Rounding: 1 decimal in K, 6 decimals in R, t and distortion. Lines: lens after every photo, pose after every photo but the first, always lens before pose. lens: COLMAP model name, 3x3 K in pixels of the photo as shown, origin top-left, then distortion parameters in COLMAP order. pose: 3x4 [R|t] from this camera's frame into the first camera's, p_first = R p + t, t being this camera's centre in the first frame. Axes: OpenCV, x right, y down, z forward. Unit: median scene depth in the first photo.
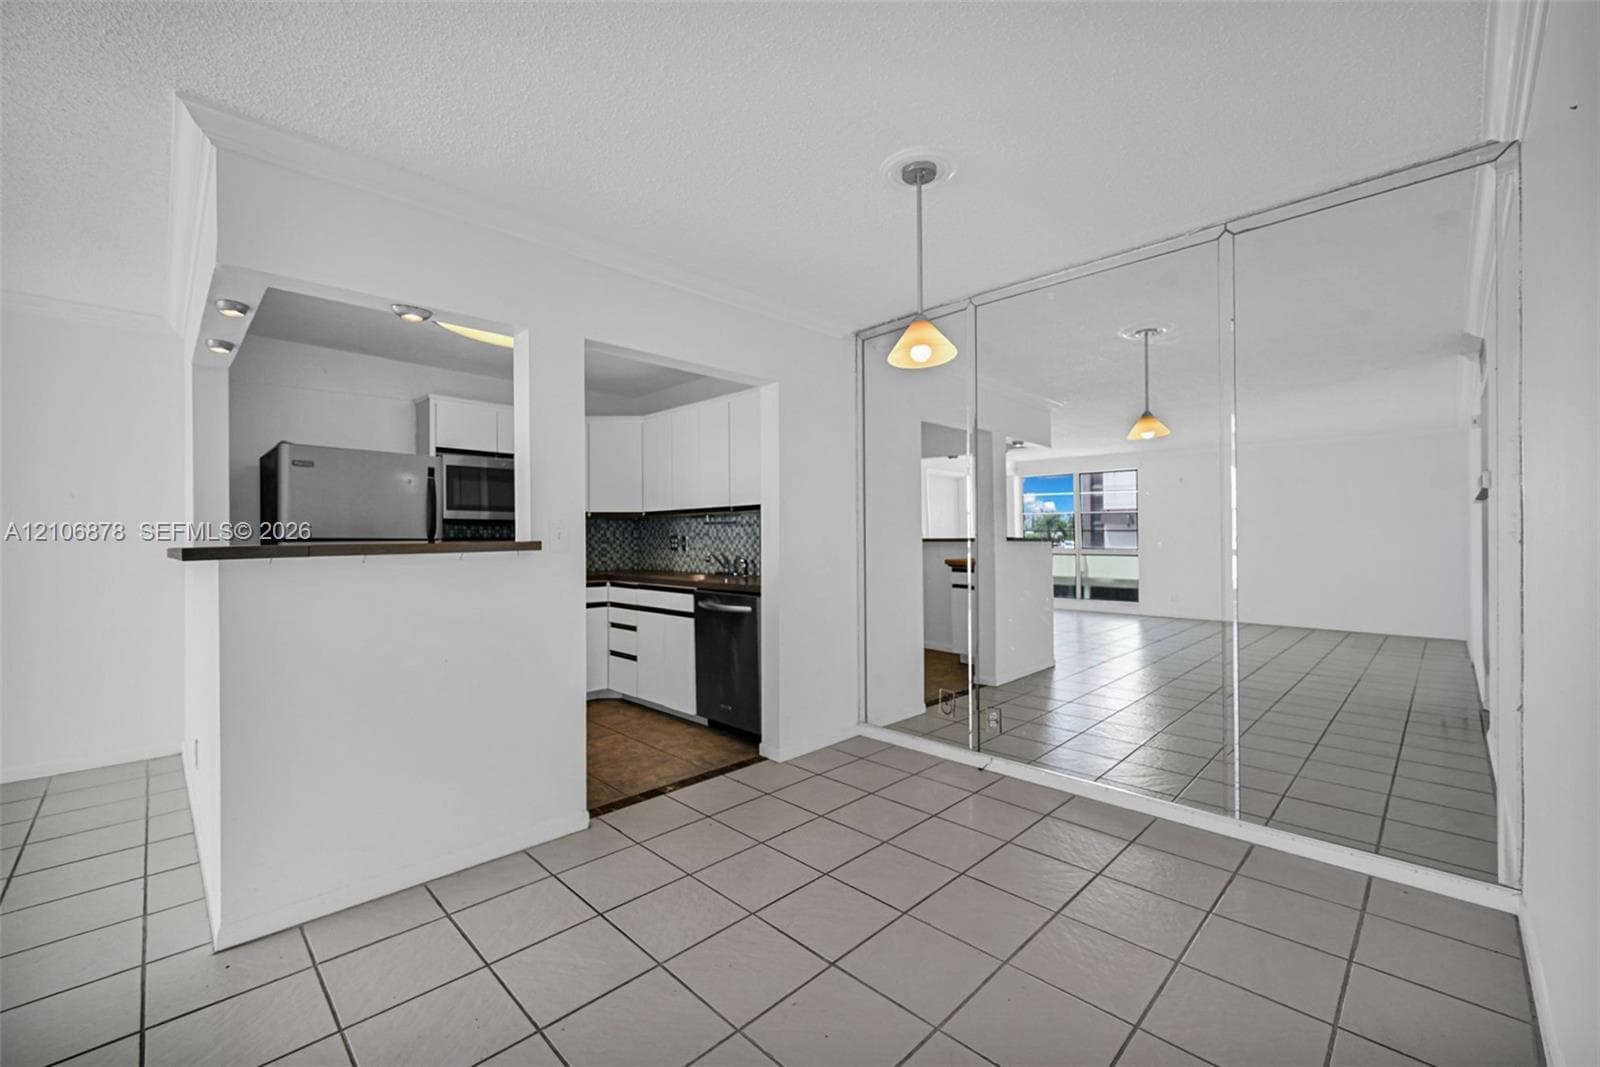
lens RADIAL K [[646.3, 0, 792.2], [0, 646.3, 528.0], [0, 0, 1]] dist [-0.002144, -0.001378]
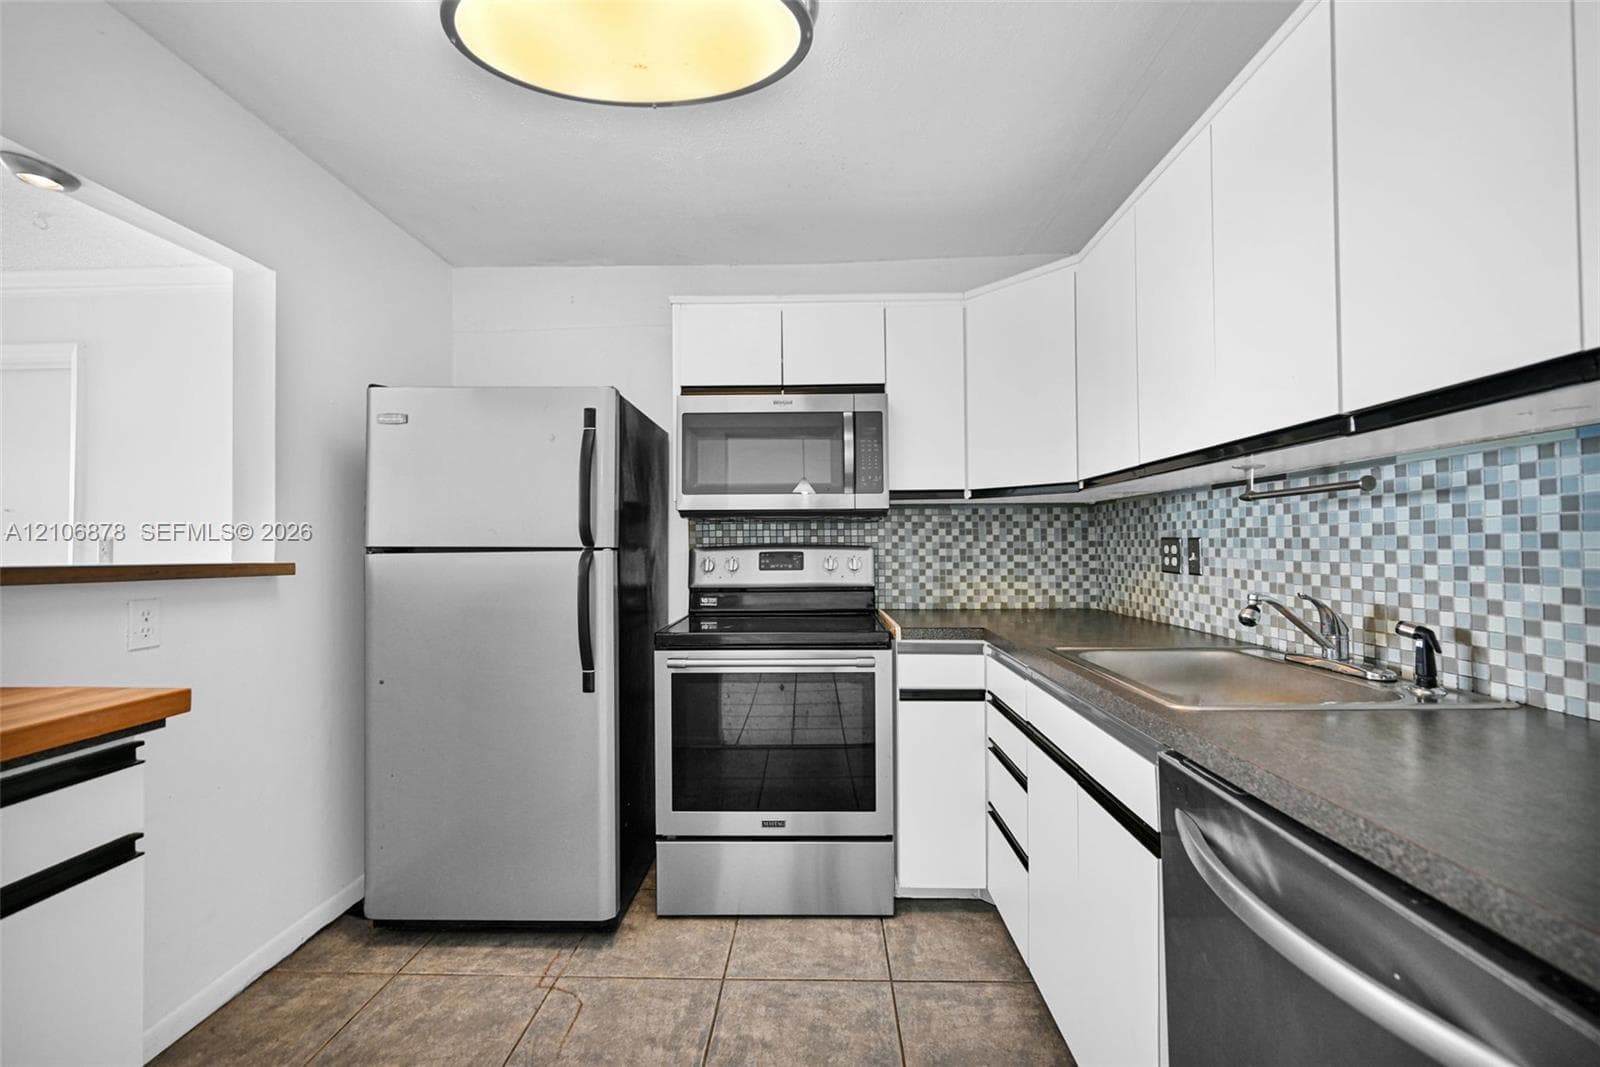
lens RADIAL K [[646.3, 0, 809.3], [0, 646.3, 540.1], [0, 0, 1]] dist [-0.002144, -0.001378]
pose [[0.696677, -0.007106, -0.717349, -0.057637], [0.015475, 0.999867, 0.005125, 0.009305], [0.717218, -0.014672, 0.696695, 0.637752]]
